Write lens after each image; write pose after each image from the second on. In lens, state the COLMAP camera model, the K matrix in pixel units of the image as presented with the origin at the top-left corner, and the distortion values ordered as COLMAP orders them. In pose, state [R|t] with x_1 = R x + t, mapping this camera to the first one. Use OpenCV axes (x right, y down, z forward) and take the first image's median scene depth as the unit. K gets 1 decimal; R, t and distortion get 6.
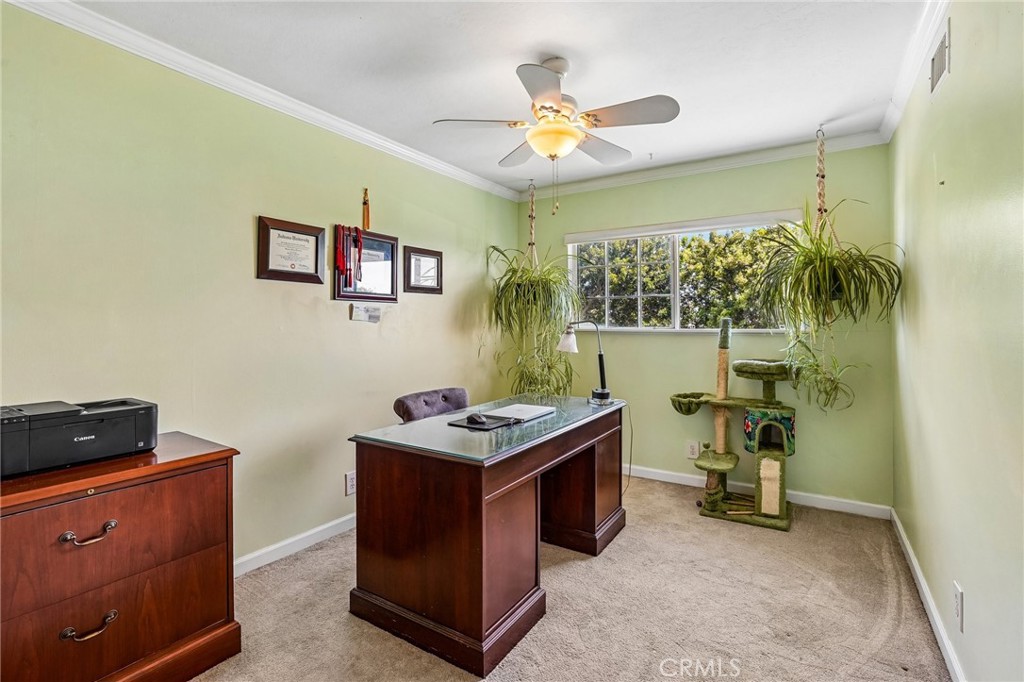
lens RADIAL K [[473.8, 0, 536.0], [0, 473.8, 315.7], [0, 0, 1]] dist [-0.006390, -0.000495]
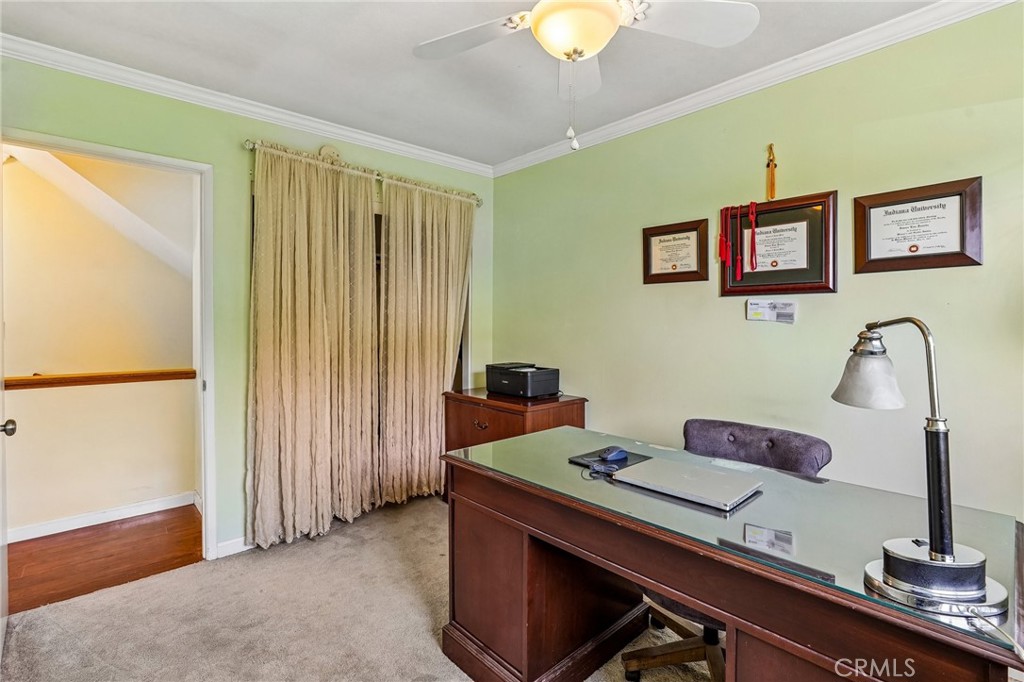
lens RADIAL K [[473.8, 0, 514.4], [0, 473.8, 333.3], [0, 0, 1]] dist [-0.006390, -0.000495]
pose [[-0.266454, 0.012685, -0.963764, 0.487694], [0.005237, 0.999918, 0.011713, 0.020048], [0.963833, -0.001927, -0.266499, 0.831525]]
